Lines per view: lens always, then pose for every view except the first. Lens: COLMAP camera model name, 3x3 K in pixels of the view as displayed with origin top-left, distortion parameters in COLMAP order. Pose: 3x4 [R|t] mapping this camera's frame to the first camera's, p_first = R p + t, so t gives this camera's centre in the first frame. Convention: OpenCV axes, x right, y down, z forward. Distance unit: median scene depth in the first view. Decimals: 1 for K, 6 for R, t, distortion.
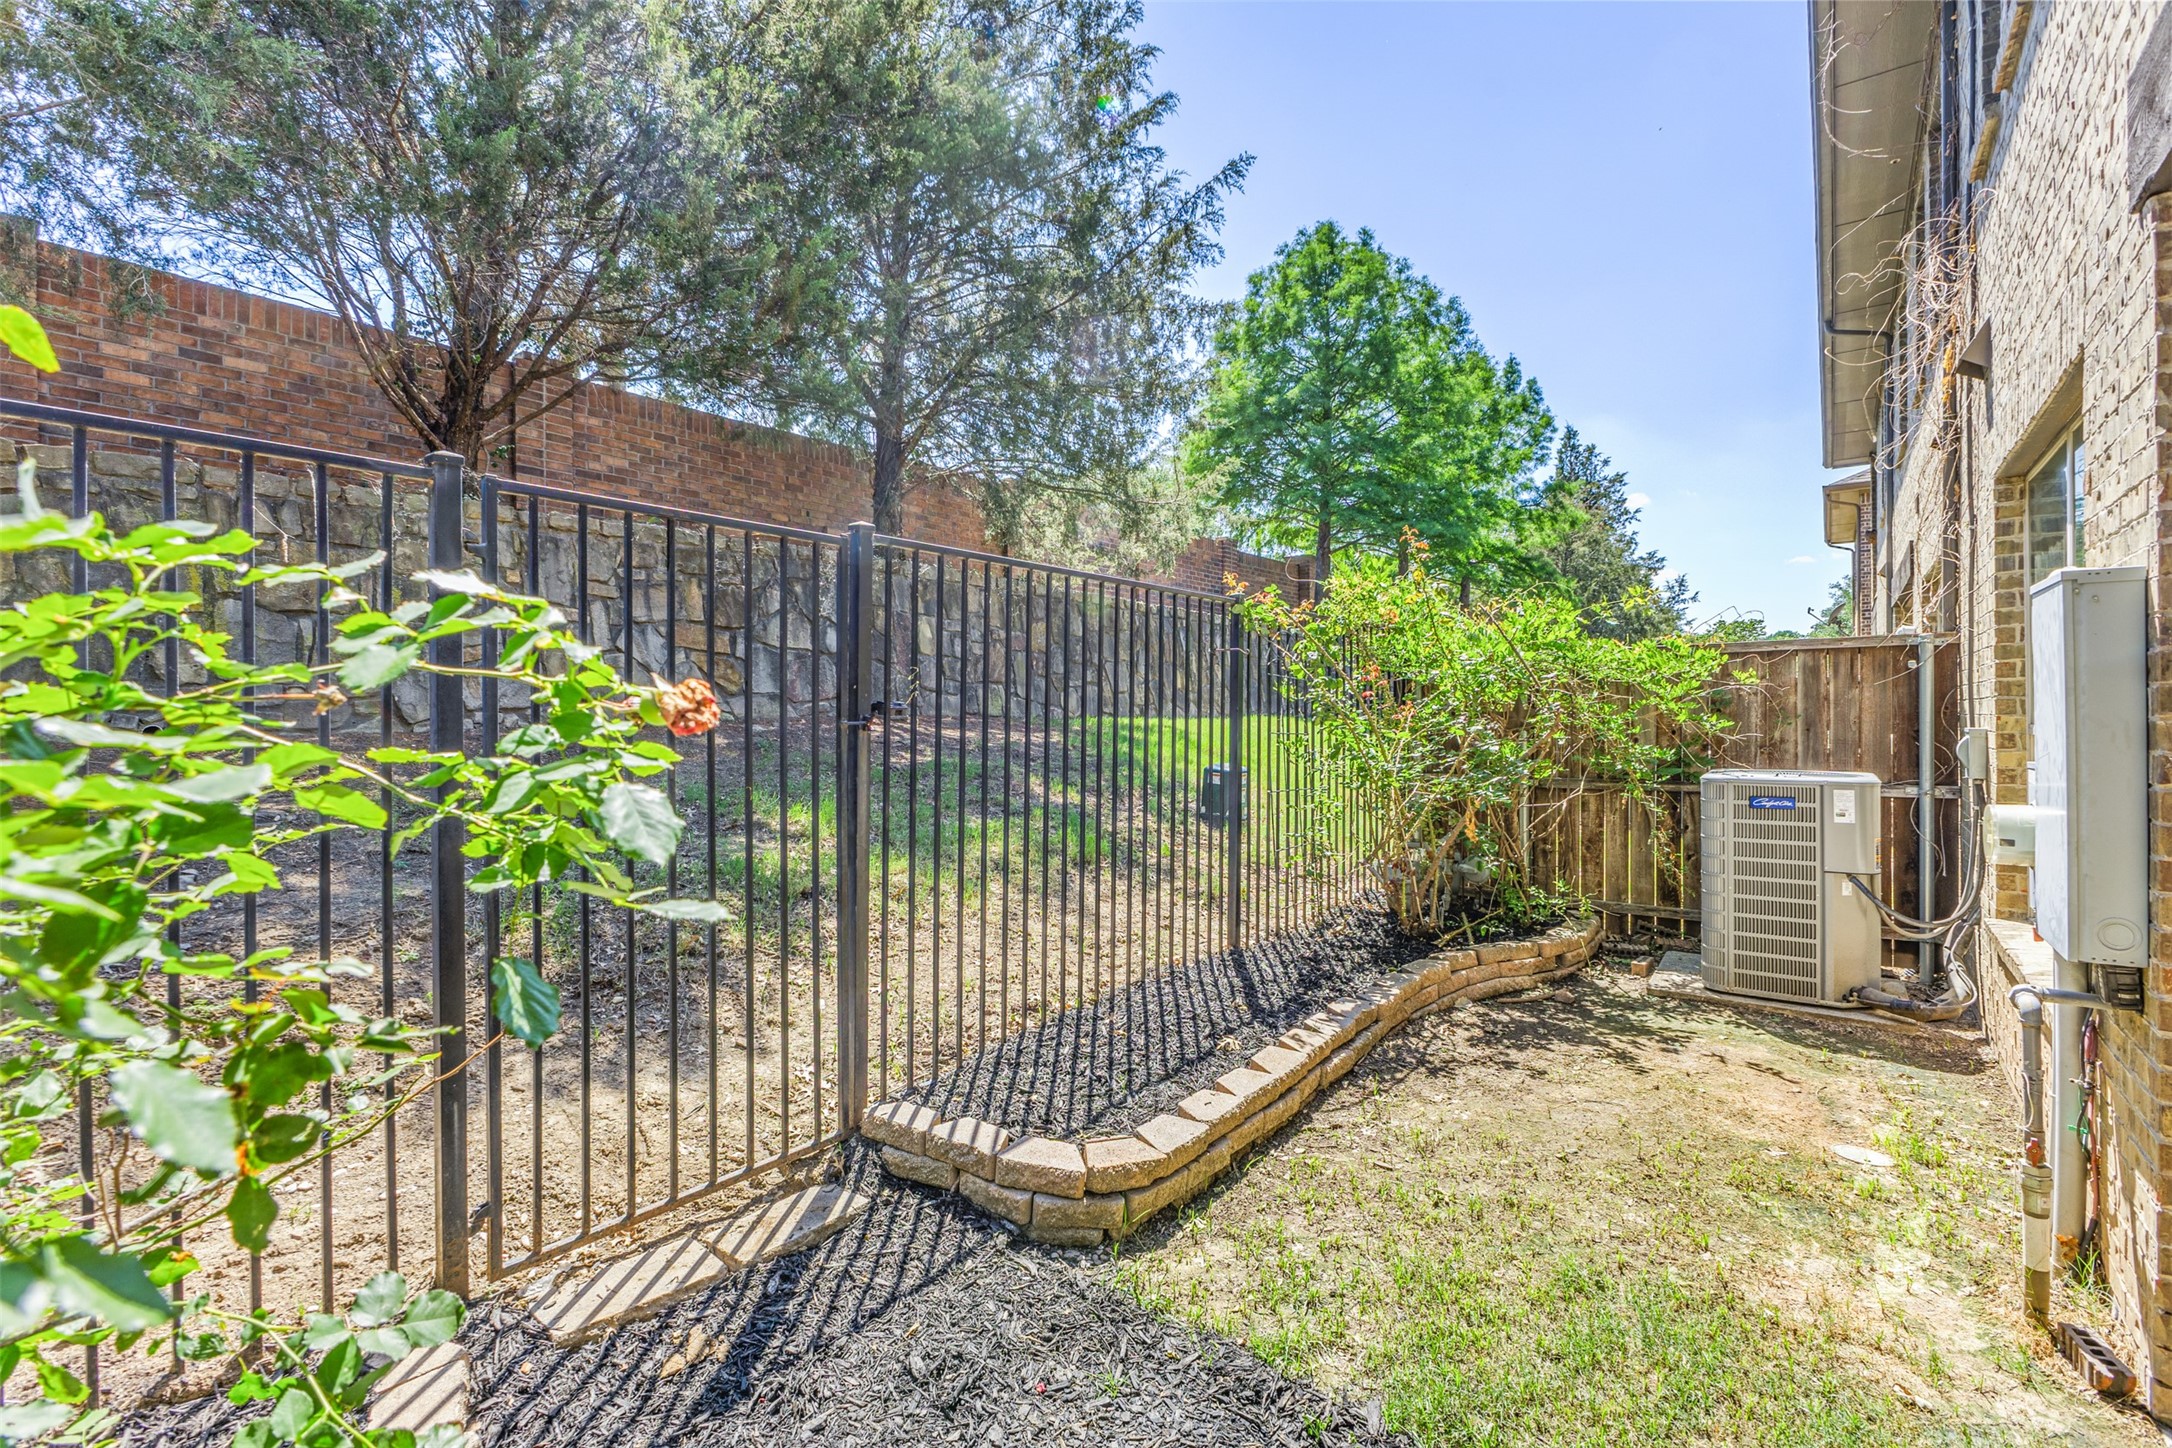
lens RADIAL K [[985.1, 0, 1086.0], [0, 985.1, 724.0], [0, 0, 1]] dist [-0.002120, -0.005793]
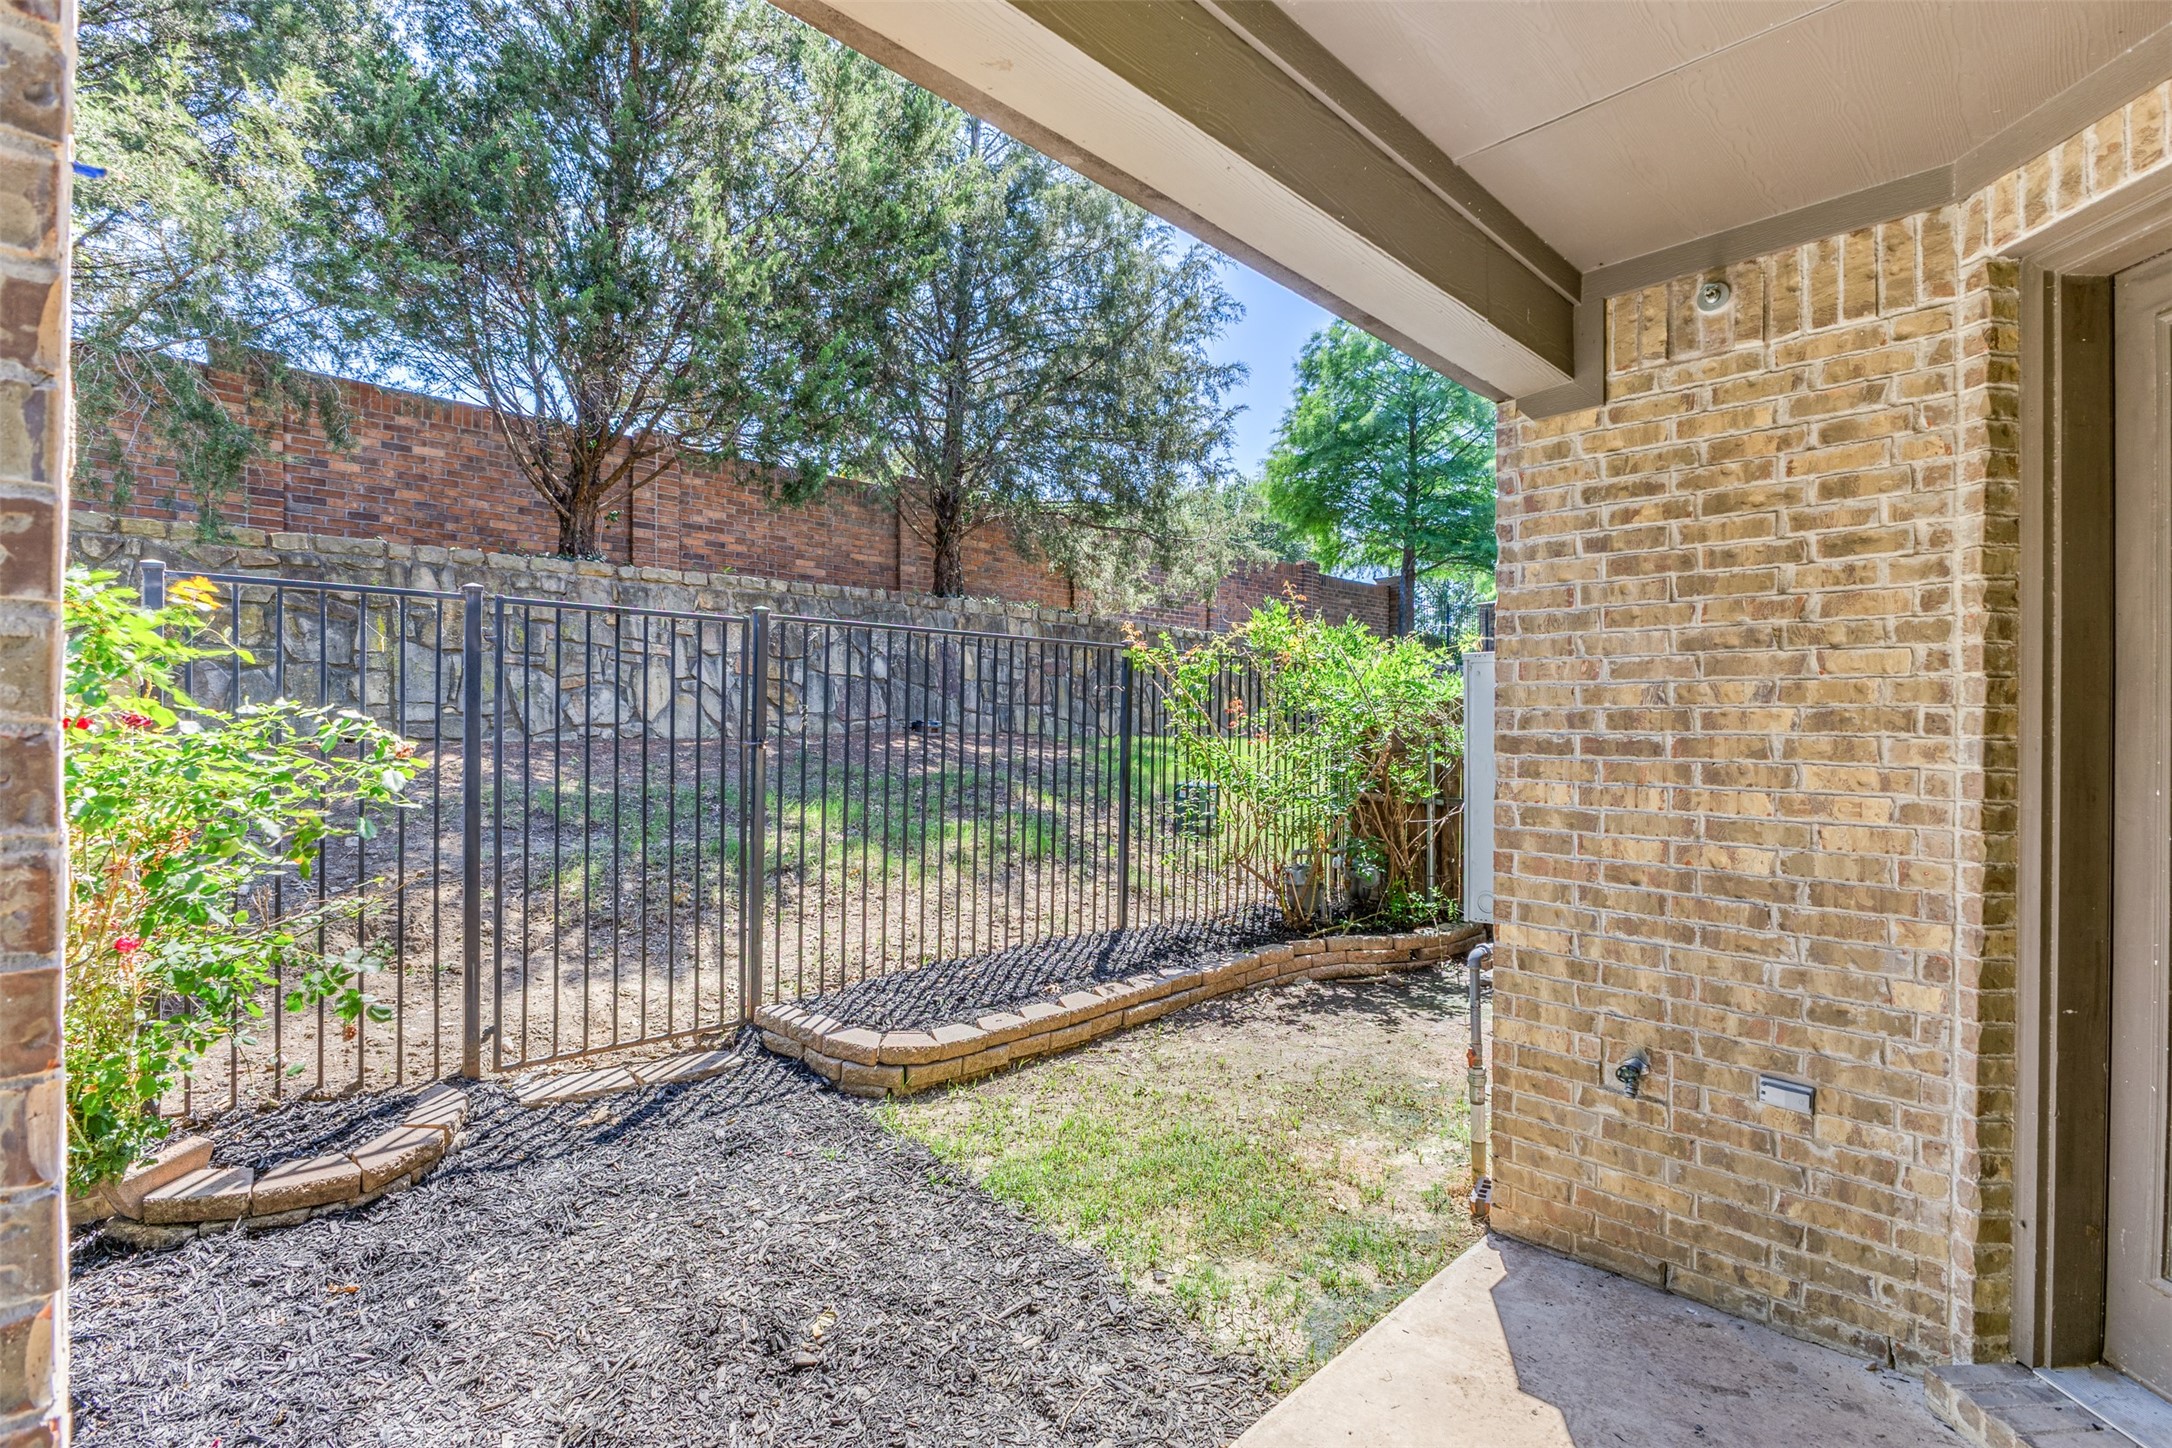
lens RADIAL K [[1001.4, 0, 1085.4], [0, 1001.4, 727.2], [0, 0, 1]] dist [-0.008421, -0.000377]
pose [[0.989332, 0.012991, -0.145098, 0.441396], [-0.014558, 0.999847, -0.009744, -0.016916], [0.144949, 0.011752, 0.989369, -0.384218]]
